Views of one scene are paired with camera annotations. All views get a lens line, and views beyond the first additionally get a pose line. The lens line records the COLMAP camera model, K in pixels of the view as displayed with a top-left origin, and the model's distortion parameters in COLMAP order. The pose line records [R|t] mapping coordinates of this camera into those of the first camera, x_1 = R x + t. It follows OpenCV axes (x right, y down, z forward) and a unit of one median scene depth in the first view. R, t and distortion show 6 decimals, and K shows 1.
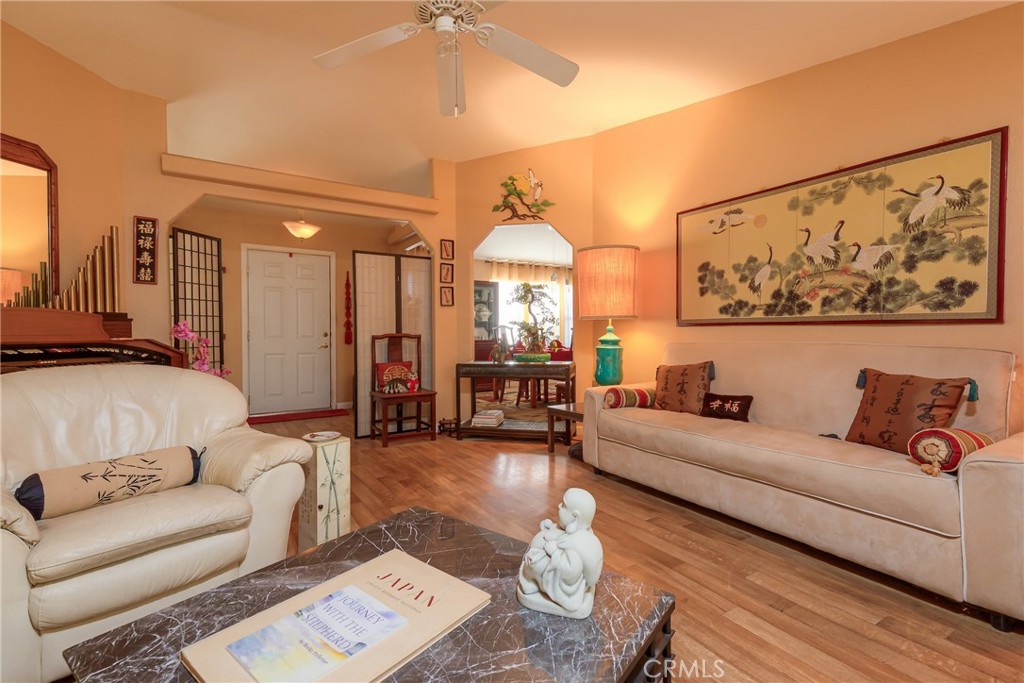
lens RADIAL K [[471.0, 0, 512.0], [0, 471.0, 341.5], [0, 0, 1]] dist [0.026347, -0.000012]
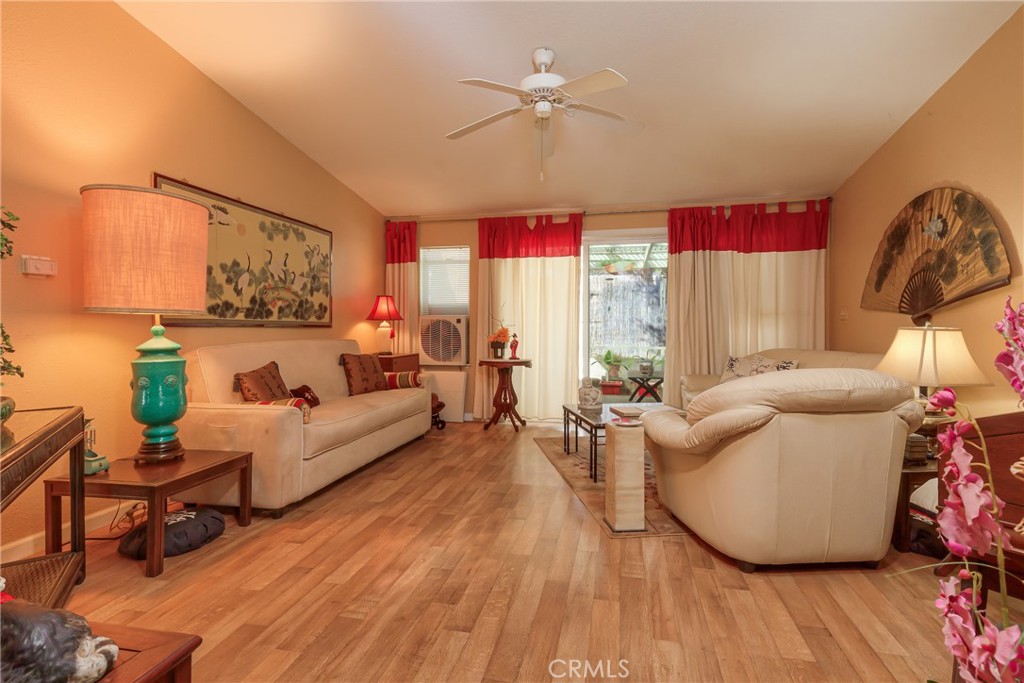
lens RADIAL K [[471.0, 0, 512.0], [0, 471.0, 341.5], [0, 0, 1]] dist [0.026347, -0.000012]
pose [[-0.697289, -0.019573, 0.716522, -0.679379], [0.015731, 0.998969, 0.042596, -0.037800], [-0.716617, 0.040973, -0.696262, 1.325504]]
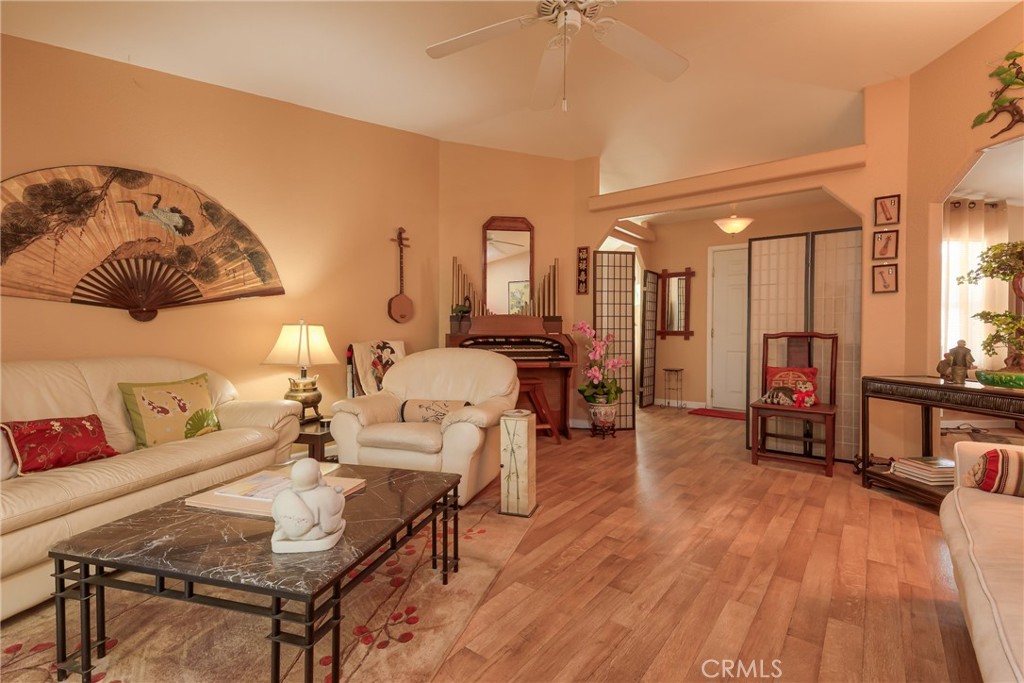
lens RADIAL K [[474.4, 0, 512.0], [0, 474.4, 341.5], [0, 0, 1]] dist [0.024623, -0.008140]
pose [[0.327857, 0.029113, -0.944279, 0.512045], [-0.022417, 0.999483, 0.023032, -0.011730], [0.944462, 0.013617, 0.328340, 0.377428]]
